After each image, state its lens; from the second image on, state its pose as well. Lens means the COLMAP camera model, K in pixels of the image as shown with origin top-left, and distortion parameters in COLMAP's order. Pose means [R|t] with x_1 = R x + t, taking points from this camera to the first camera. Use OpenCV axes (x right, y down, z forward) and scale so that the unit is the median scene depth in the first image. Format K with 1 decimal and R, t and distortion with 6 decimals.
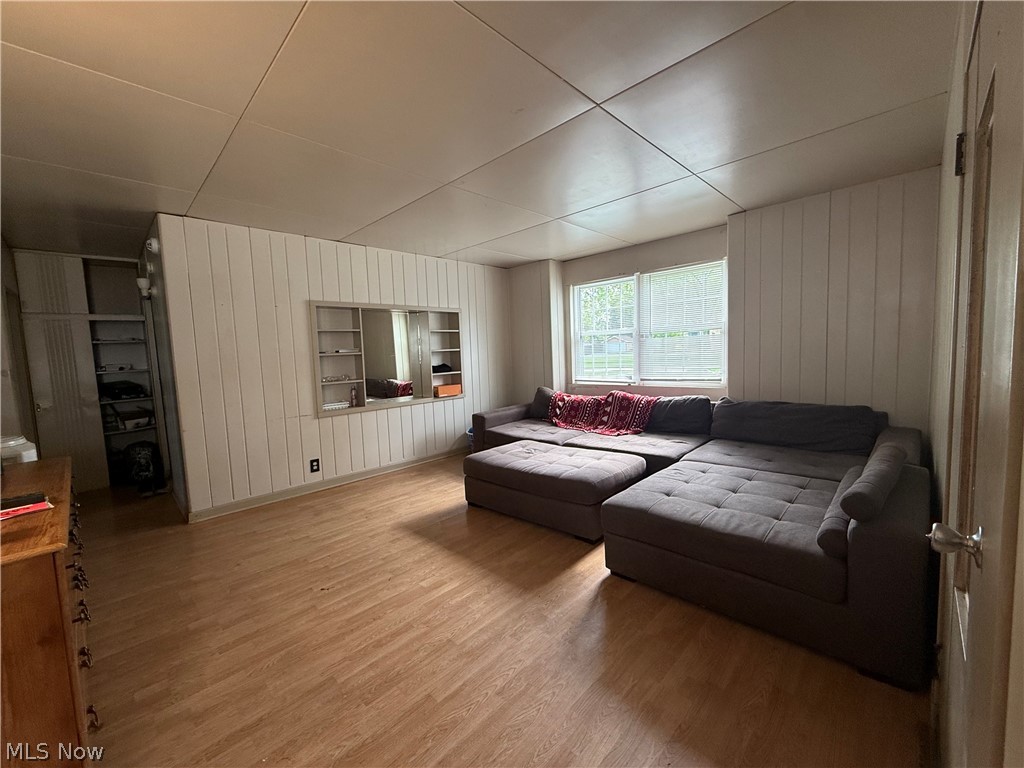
lens RADIAL K [[405.1, 0, 512.0], [0, 405.1, 384.0], [0, 0, 1]] dist [-0.000288, -0.000181]
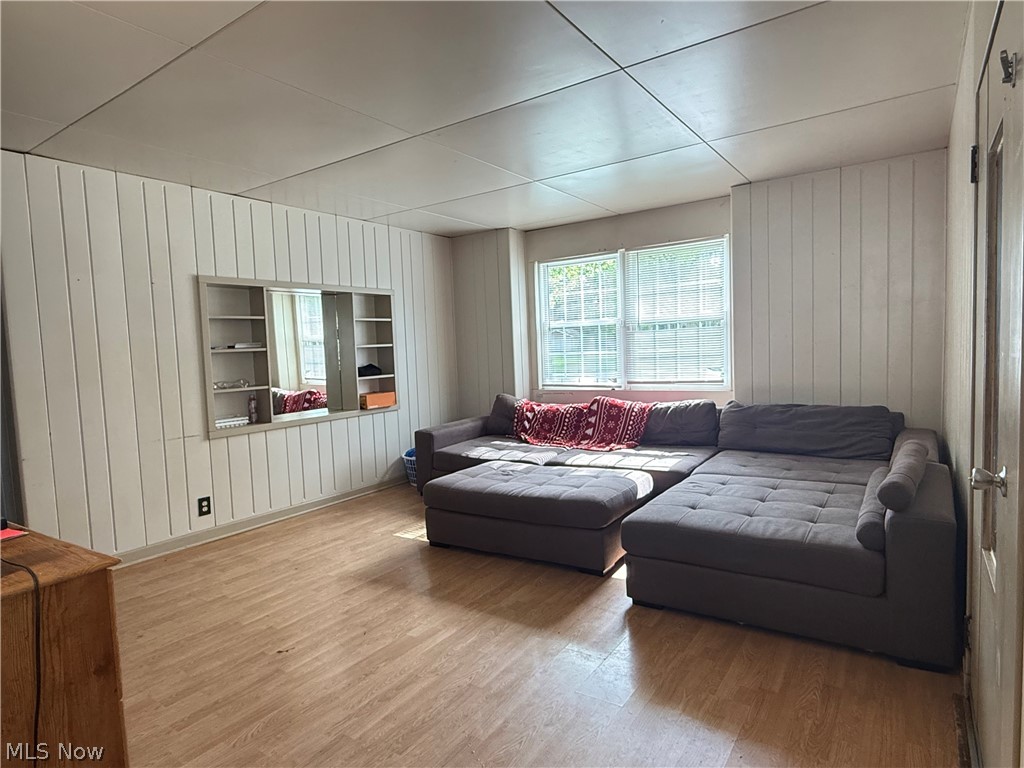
lens RADIAL K [[577.4, 0, 511.9], [0, 577.4, 386.8], [0, 0, 1]] dist [-0.000144, 0.001464]
pose [[0.984842, -0.011569, 0.173069, -0.143761], [0.014619, 0.999759, -0.016359, 0.017693], [-0.172838, 0.018641, 0.984774, -0.112393]]
